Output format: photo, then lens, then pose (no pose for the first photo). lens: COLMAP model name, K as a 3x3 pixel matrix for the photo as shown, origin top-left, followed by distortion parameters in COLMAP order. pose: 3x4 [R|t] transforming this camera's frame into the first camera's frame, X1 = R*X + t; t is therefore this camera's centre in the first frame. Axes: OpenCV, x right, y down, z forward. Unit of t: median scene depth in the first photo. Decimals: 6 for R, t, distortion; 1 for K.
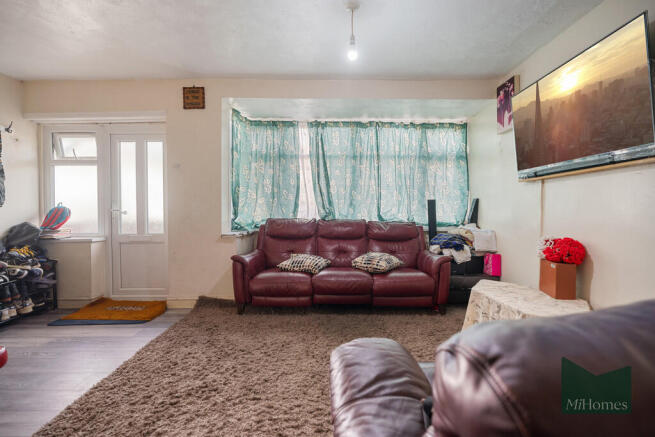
lens RADIAL K [[301.1, 0, 327.5], [0, 301.1, 218.5], [0, 0, 1]] dist [-0.000829, -0.000043]
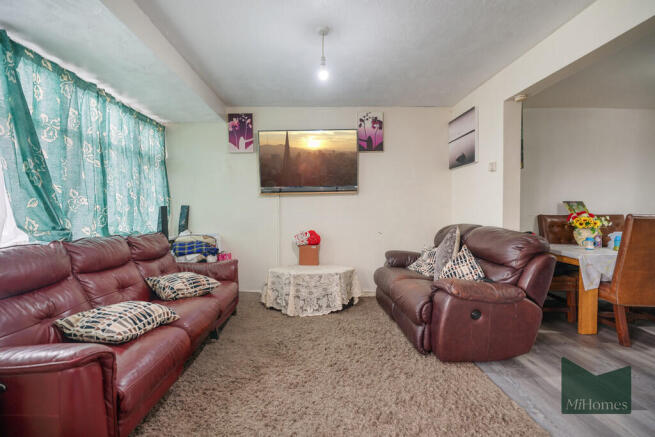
lens RADIAL K [[318.0, 0, 327.5], [0, 318.0, 218.5], [0, 0, 1]] dist [0.000322, -0.000046]
pose [[-0.045223, -0.027718, 0.998592, -0.765016], [0.045042, 0.998542, 0.029757, -0.040977], [-0.997961, 0.046324, -0.043909, 0.722877]]
